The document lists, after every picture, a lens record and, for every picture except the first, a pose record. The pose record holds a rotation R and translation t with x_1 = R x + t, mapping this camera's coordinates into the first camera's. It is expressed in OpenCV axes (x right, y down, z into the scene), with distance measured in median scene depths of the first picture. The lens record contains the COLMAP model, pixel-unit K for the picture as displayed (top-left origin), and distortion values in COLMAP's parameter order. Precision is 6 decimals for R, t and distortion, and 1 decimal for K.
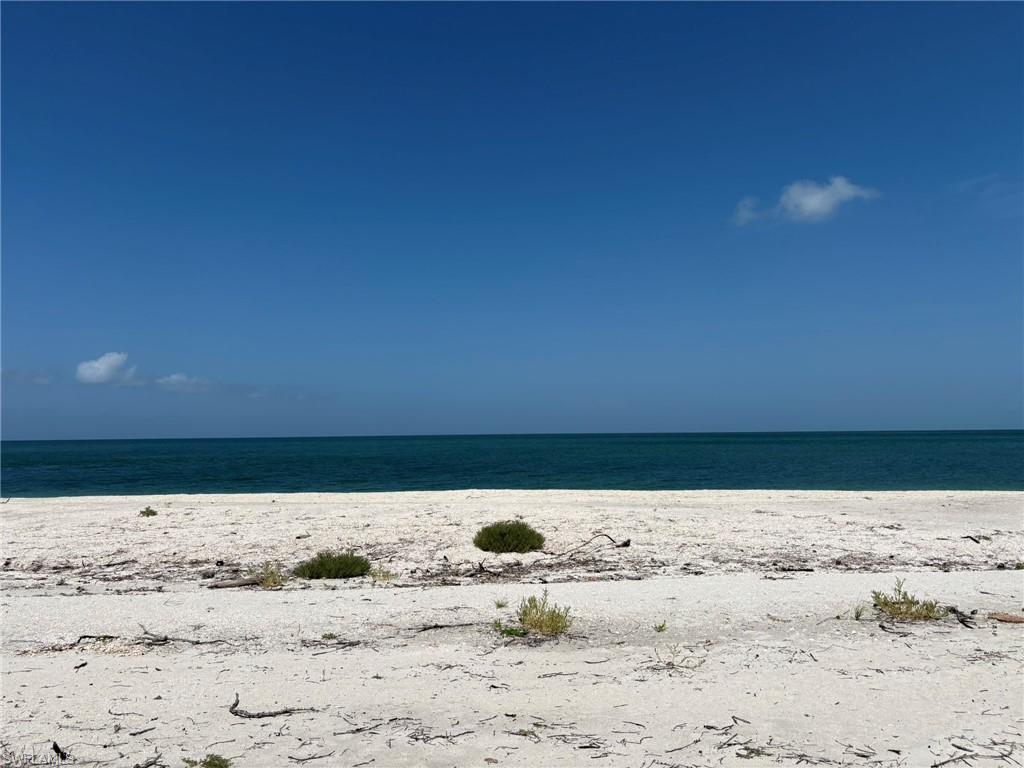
lens RADIAL K [[779.2, 0, 512.0], [0, 779.2, 384.0], [0, 0, 1]] dist [0.101698, -0.105607]
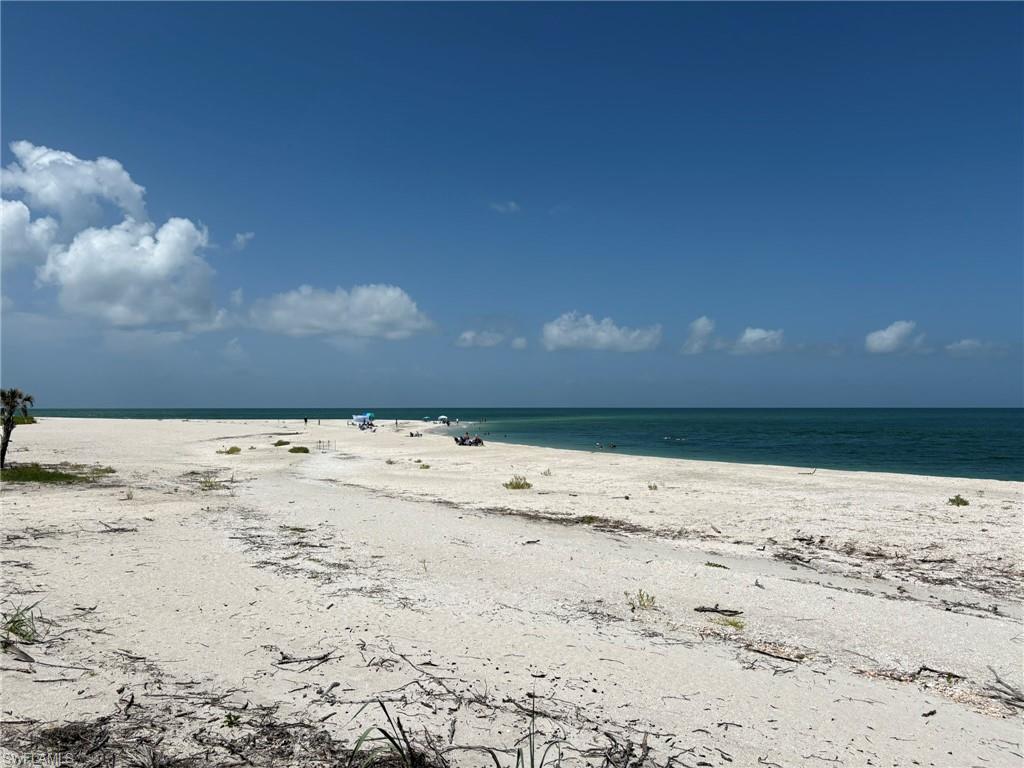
lens RADIAL K [[779.2, 0, 512.0], [0, 779.2, 384.0], [0, 0, 1]] dist [0.101698, -0.105607]
pose [[0.610743, -0.001991, -0.791826, -0.072163], [0.036513, 0.999004, 0.025651, -0.015271], [0.790987, -0.044578, 0.610207, 0.078756]]
